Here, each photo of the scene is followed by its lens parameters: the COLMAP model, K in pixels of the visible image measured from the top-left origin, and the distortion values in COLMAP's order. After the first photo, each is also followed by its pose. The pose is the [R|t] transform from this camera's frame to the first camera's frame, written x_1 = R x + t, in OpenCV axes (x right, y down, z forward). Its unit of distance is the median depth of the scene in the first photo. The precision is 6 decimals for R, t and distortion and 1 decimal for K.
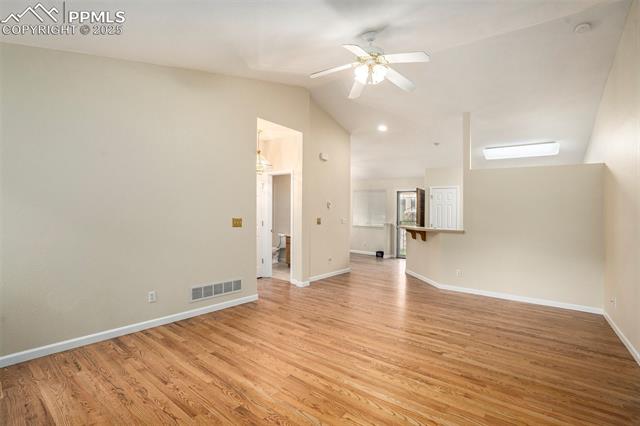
lens RADIAL K [[298.5, 0, 319.0], [0, 298.5, 209.4], [0, 0, 1]] dist [-0.043384, 0.002519]
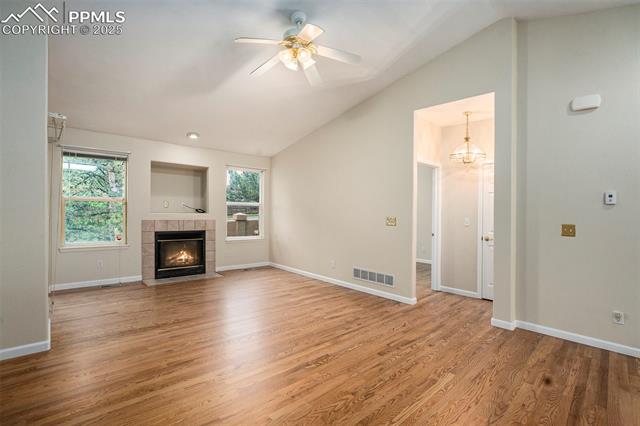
lens RADIAL K [[298.5, 0, 317.0], [0, 298.5, 208.9], [0, 0, 1]] dist [-0.043384, 0.002519]
pose [[-0.183115, -0.041061, -0.982234, 0.951566], [-0.016843, 0.999112, -0.038627, 0.050094], [0.982947, 0.009471, -0.183644, 1.068011]]
